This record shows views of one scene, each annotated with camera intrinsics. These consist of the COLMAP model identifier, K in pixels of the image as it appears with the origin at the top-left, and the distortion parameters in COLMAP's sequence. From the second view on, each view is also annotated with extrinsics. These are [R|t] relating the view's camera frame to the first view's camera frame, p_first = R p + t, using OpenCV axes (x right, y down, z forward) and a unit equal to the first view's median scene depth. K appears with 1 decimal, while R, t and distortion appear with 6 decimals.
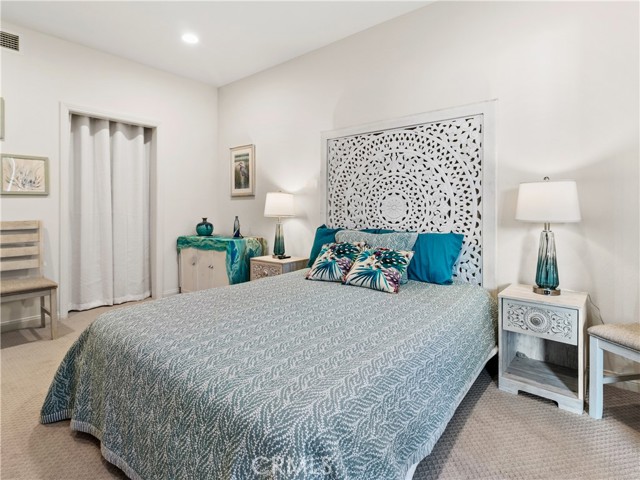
lens RADIAL K [[343.7, 0, 308.7], [0, 343.7, 209.0], [0, 0, 1]] dist [0.000467, 0.000193]
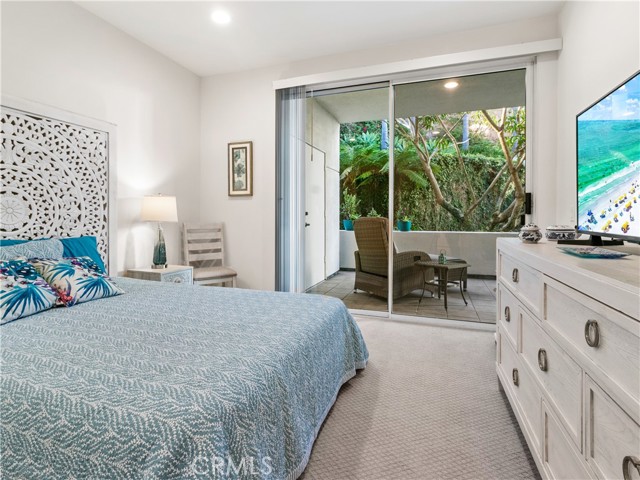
lens RADIAL K [[338.0, 0, 315.8], [0, 338.0, 218.2], [0, 0, 1]] dist [0.001824, 0.000689]
pose [[-0.353406, -0.006064, 0.935450, -0.710829], [-0.002302, 0.999982, 0.005613, 0.007151], [-0.935467, -0.000170, -0.353413, 0.632482]]
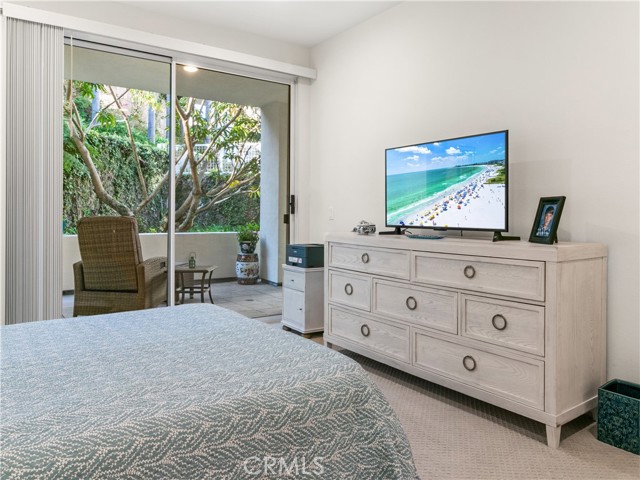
lens RADIAL K [[467.8, 0, 309.7], [0, 467.8, 216.1], [0, 0, 1]] dist [-0.000935, 0.001410]
pose [[-0.963426, -0.005271, 0.267923, -0.473487], [-0.005497, 0.999985, -0.000094, 0.006547], [-0.267918, -0.001564, -0.963440, 1.202188]]
